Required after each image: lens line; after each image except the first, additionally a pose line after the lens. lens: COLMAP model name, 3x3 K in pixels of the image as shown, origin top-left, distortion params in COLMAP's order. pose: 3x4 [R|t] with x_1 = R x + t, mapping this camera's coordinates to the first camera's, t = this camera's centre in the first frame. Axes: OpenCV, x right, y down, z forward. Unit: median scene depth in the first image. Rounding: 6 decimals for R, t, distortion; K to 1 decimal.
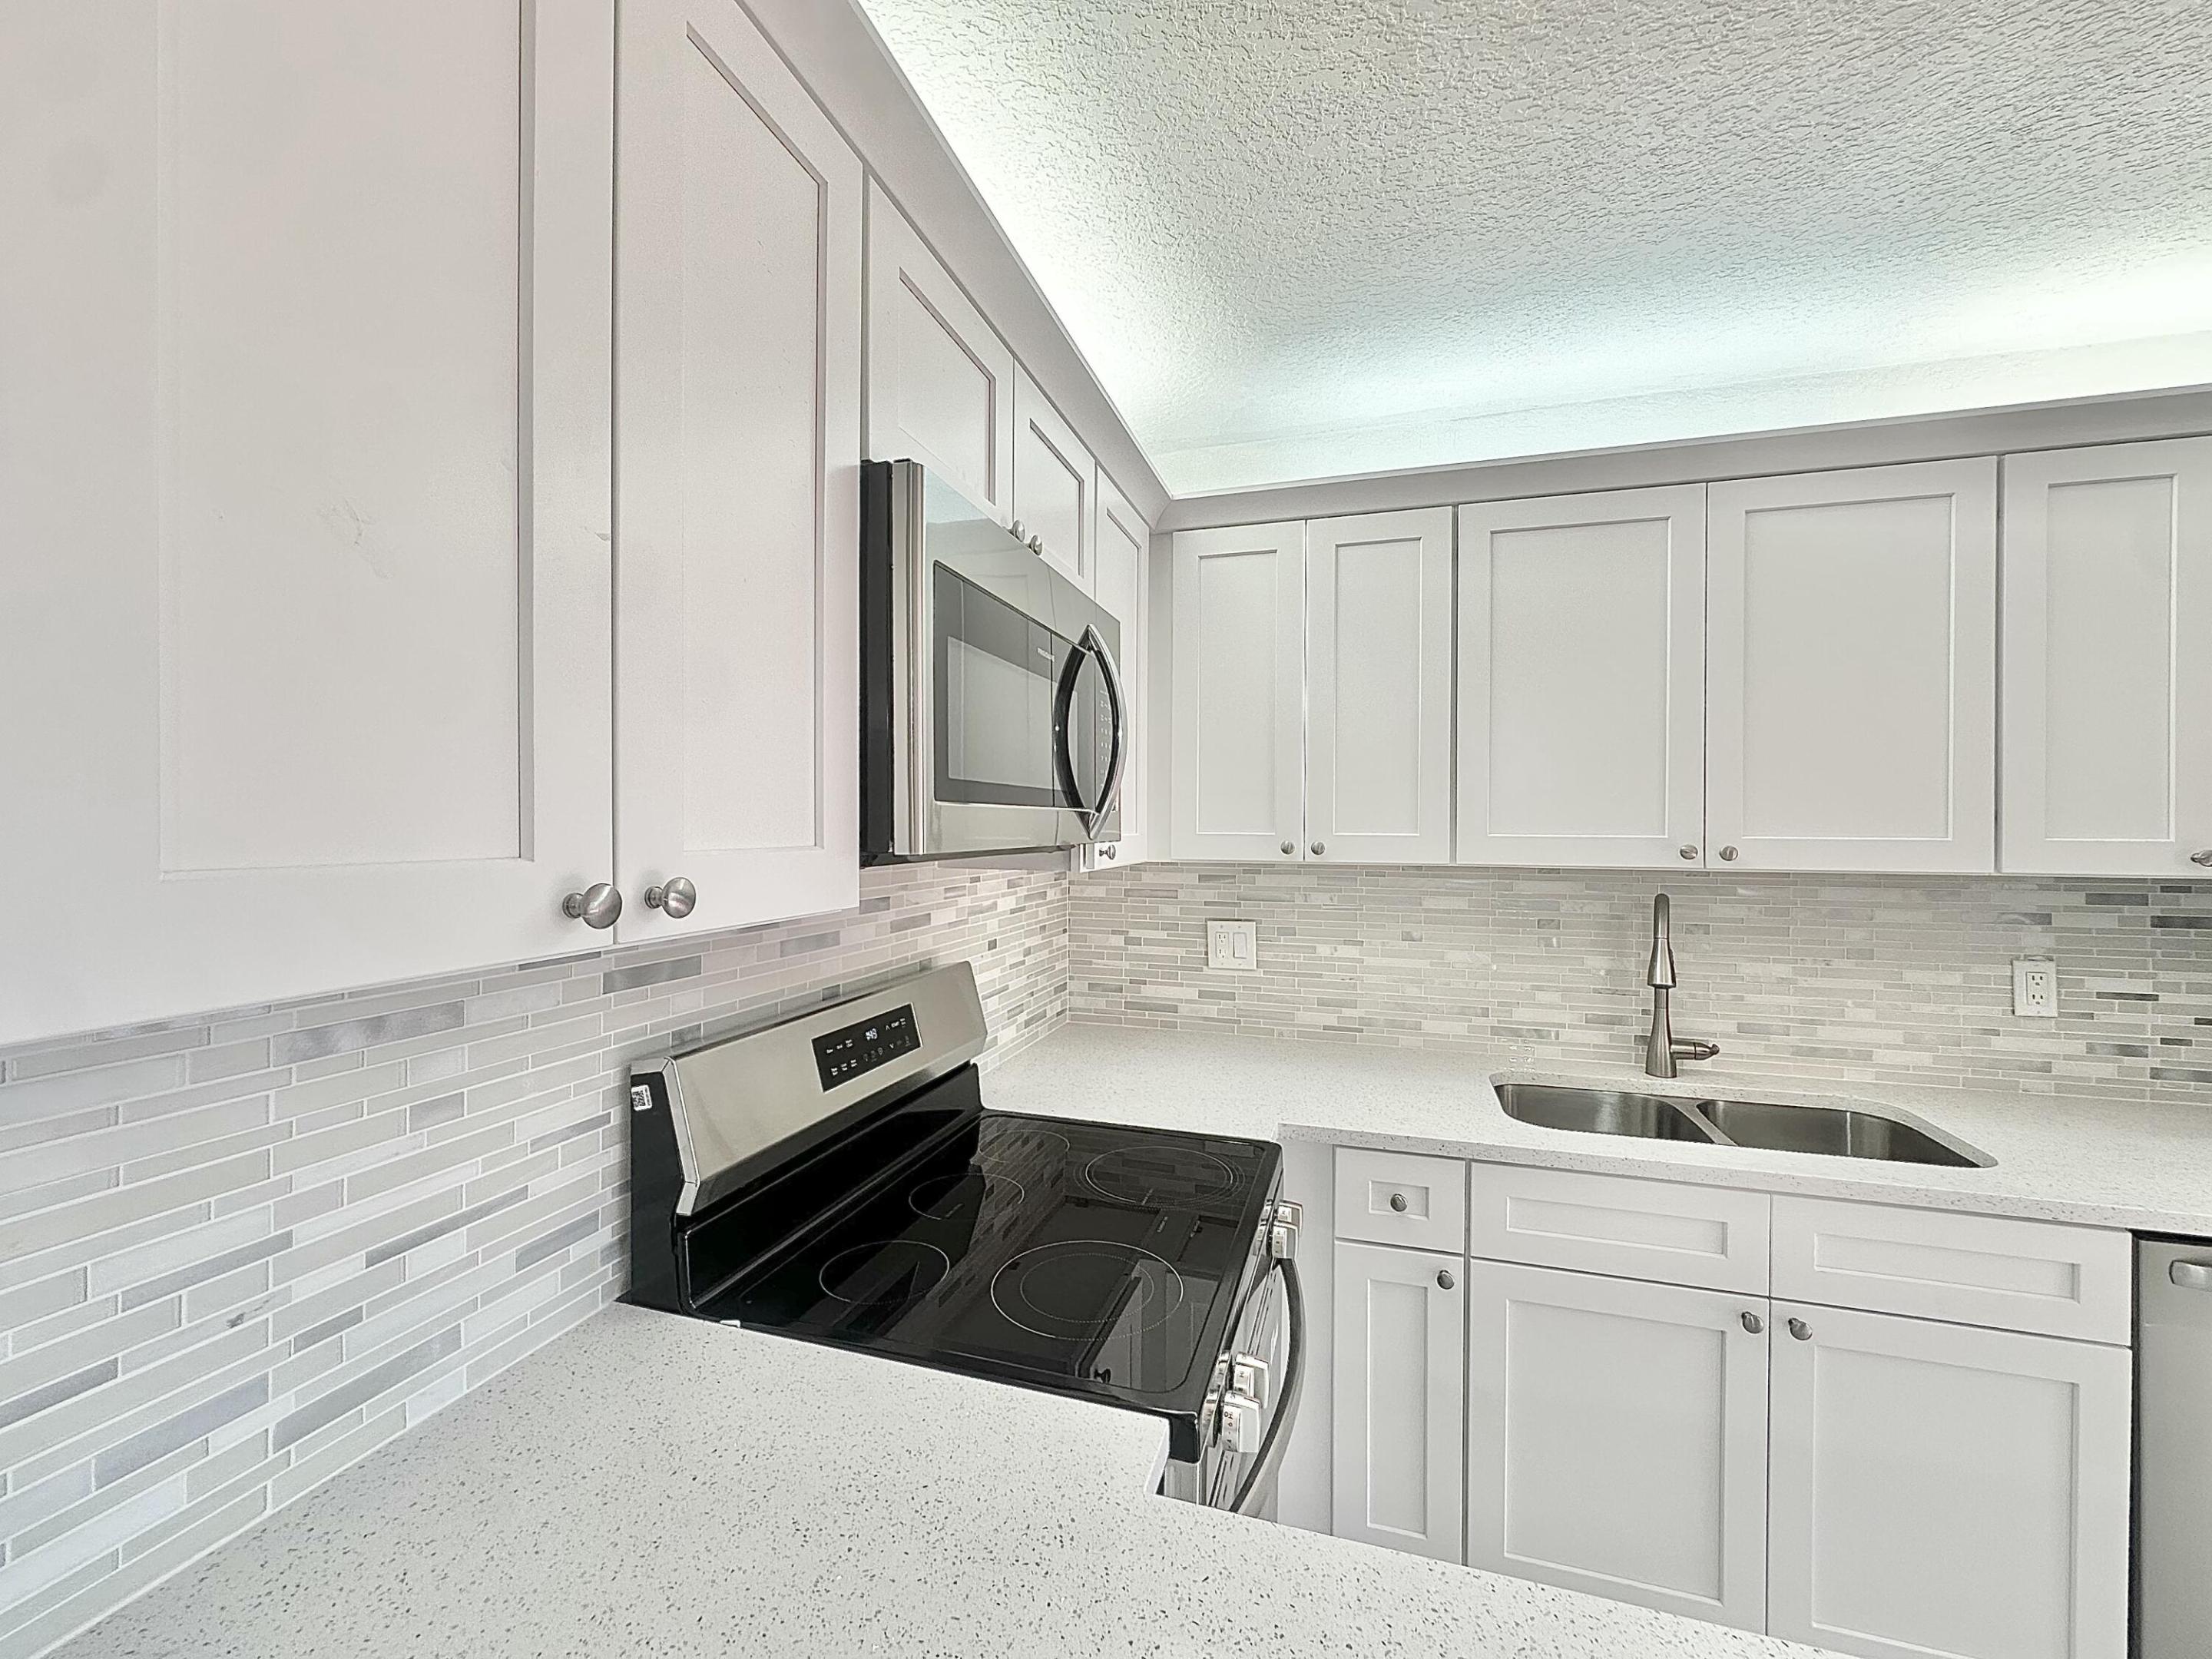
lens RADIAL K [[887.5, 0, 1107.4], [0, 887.5, 826.7], [0, 0, 1]] dist [-0.003951, 0.000597]
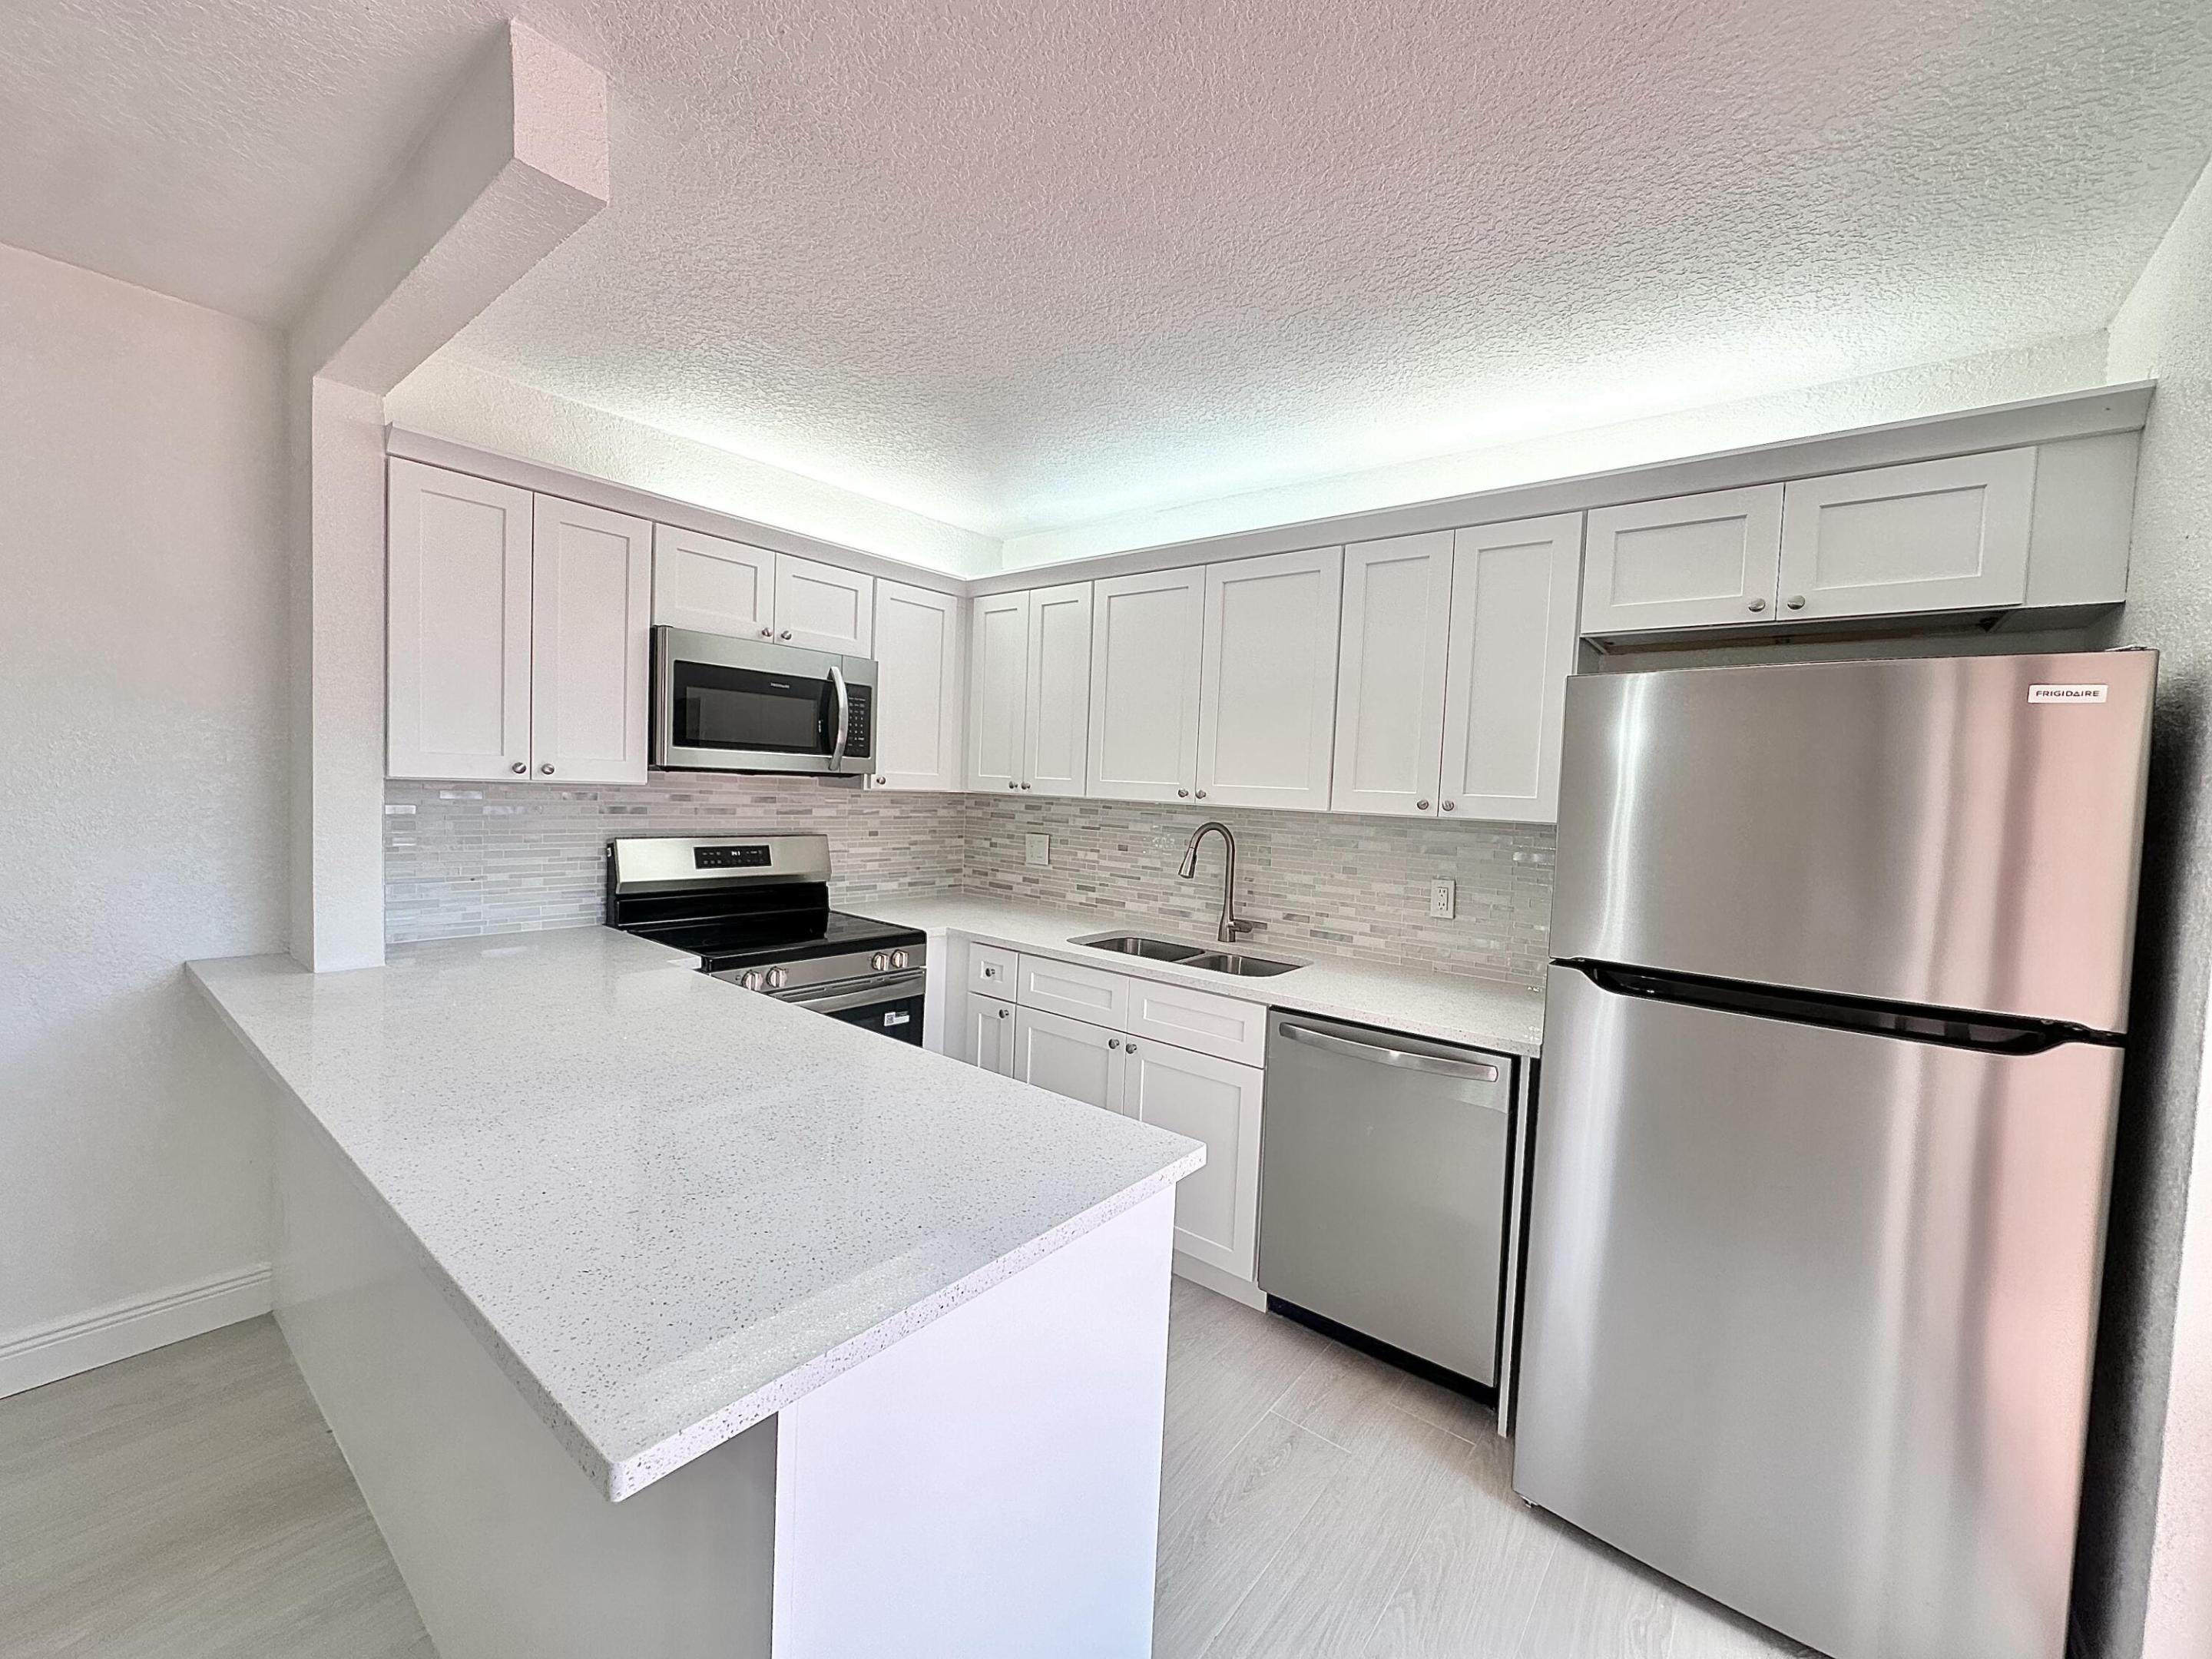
lens RADIAL K [[887.5, 0, 1107.4], [0, 887.5, 826.7], [0, 0, 1]] dist [-0.003951, 0.000597]
pose [[0.928101, 0.053014, -0.368535, 1.072640], [-0.039718, 0.998260, 0.043577, 0.023489], [0.370205, -0.025806, 0.928592, -0.552282]]
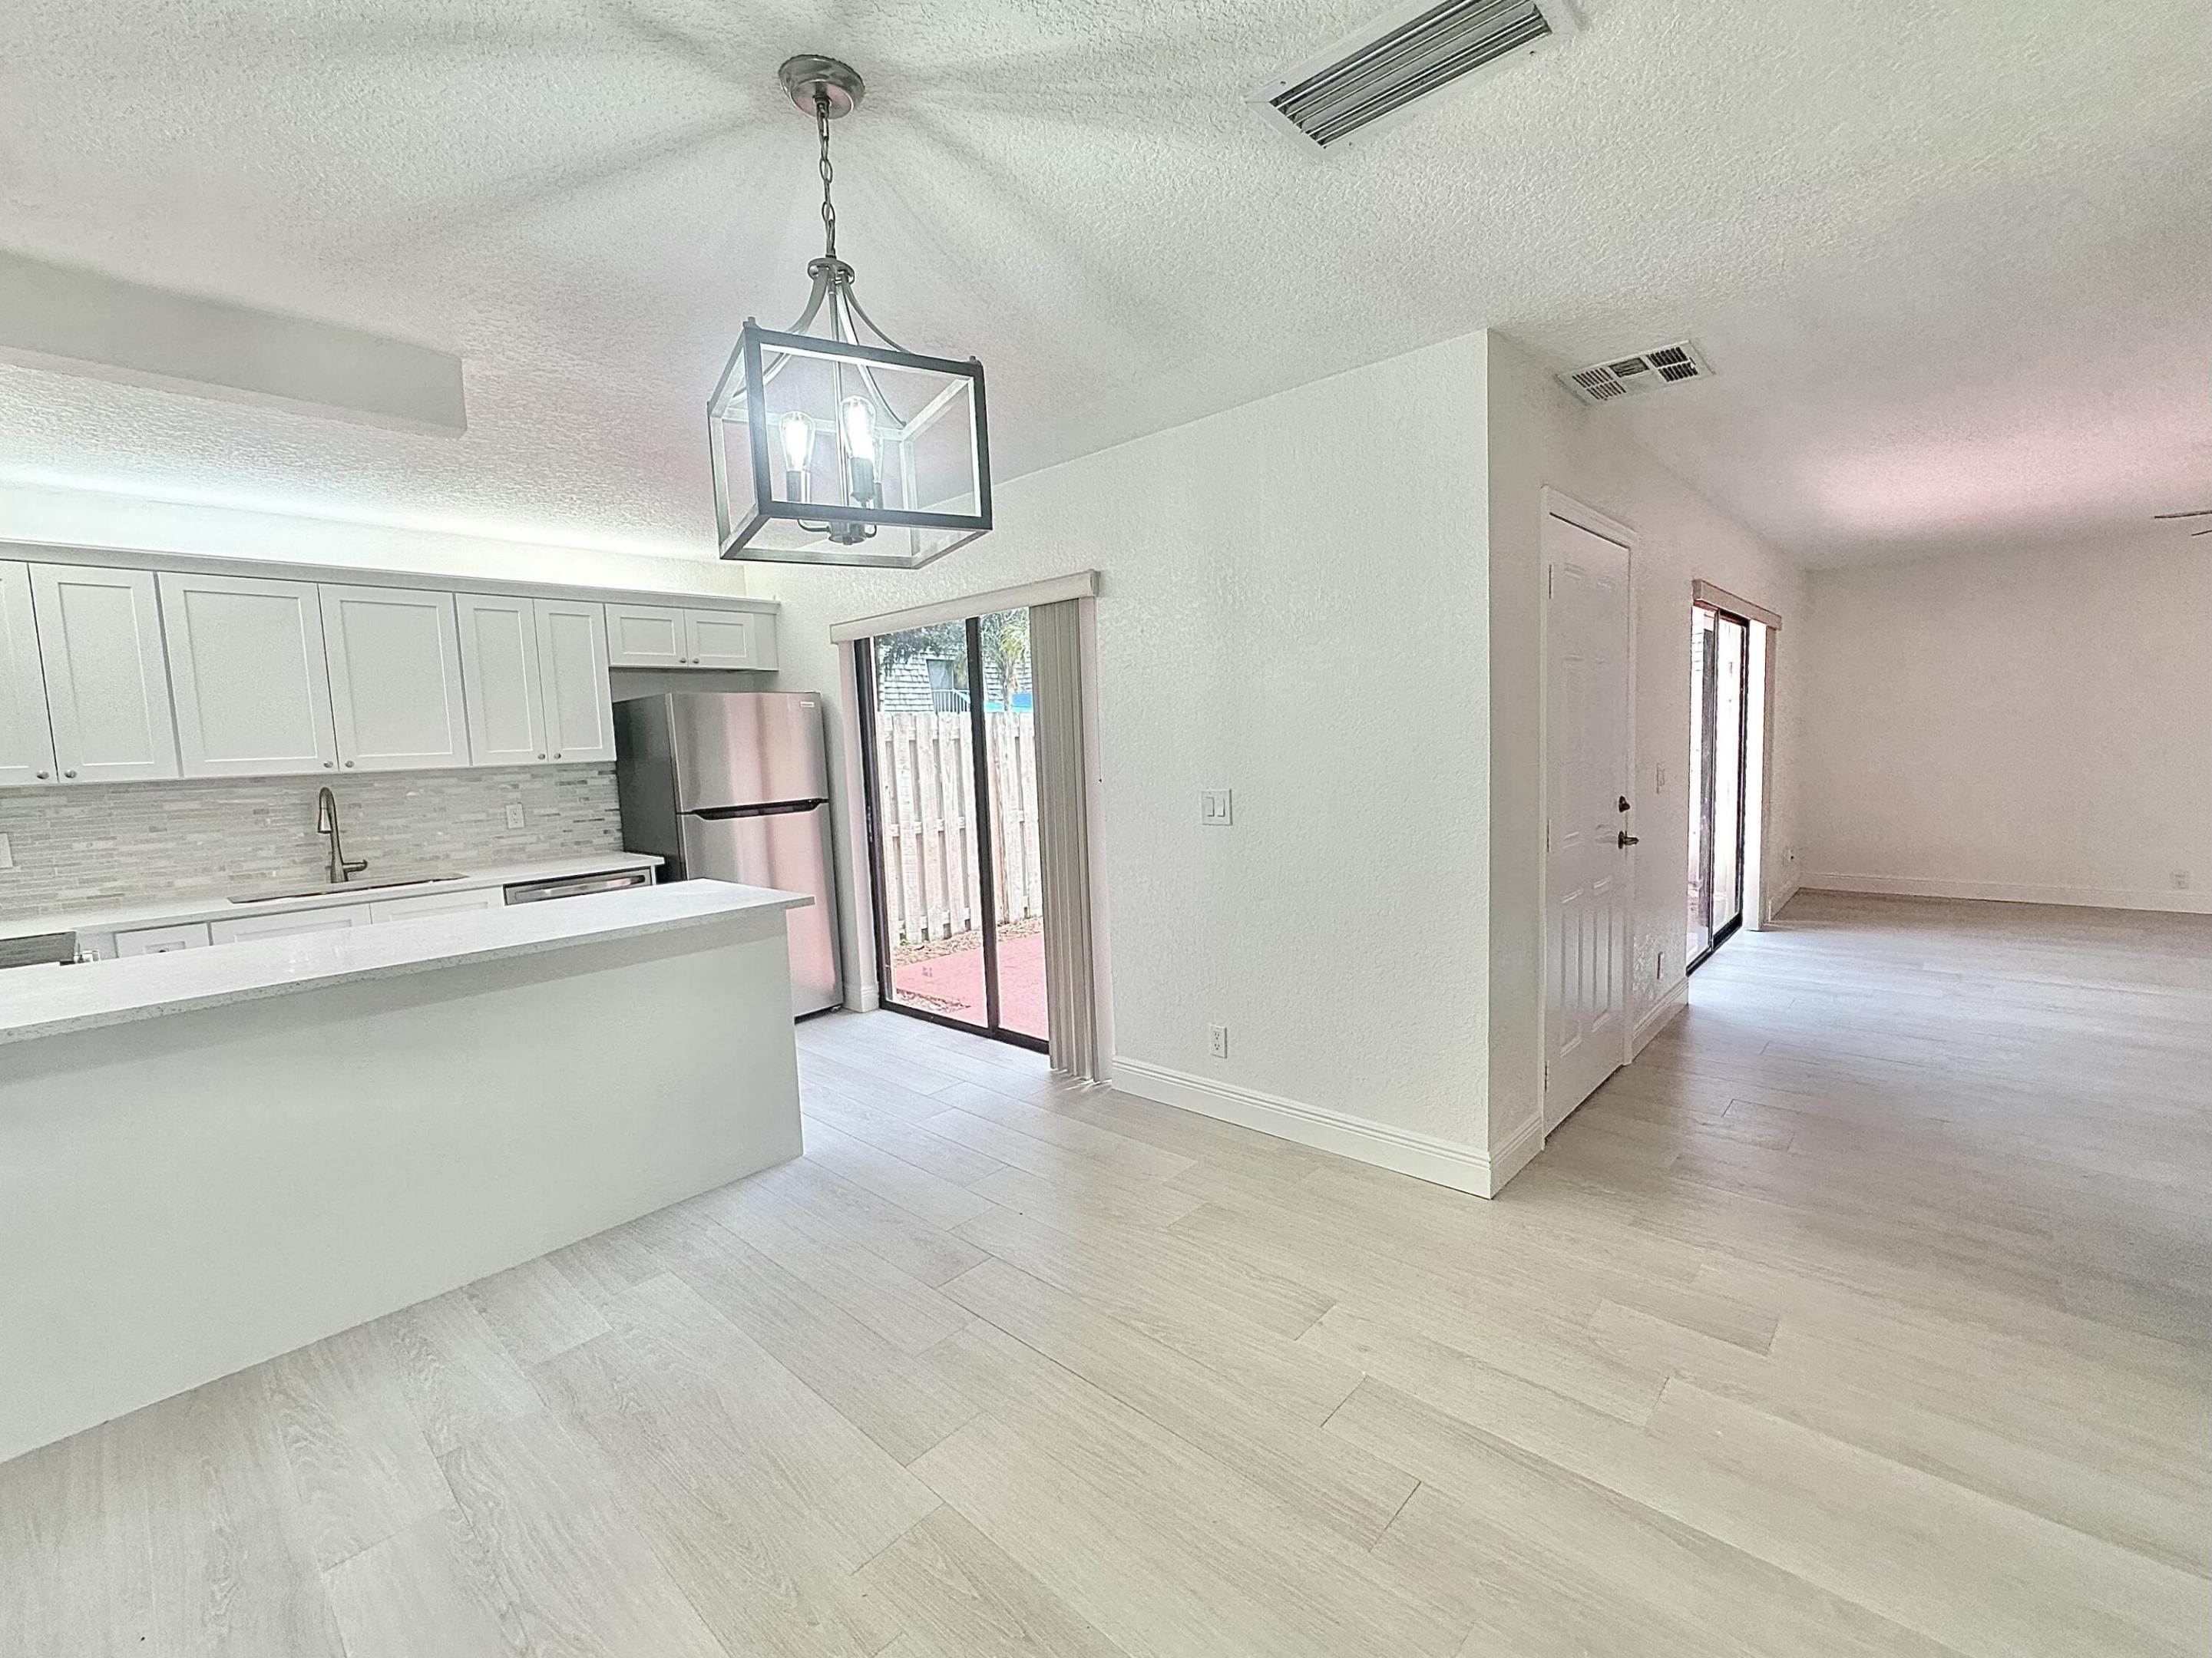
lens RADIAL K [[941.3, 0, 1108.9], [0, 941.3, 826.2], [0, 0, 1]] dist [-0.001310, 0.000113]
pose [[0.433522, -0.105167, 0.894985, -0.507514], [0.045020, 0.994454, 0.095049, 0.042843], [-0.900018, -0.000914, 0.435852, -1.513571]]
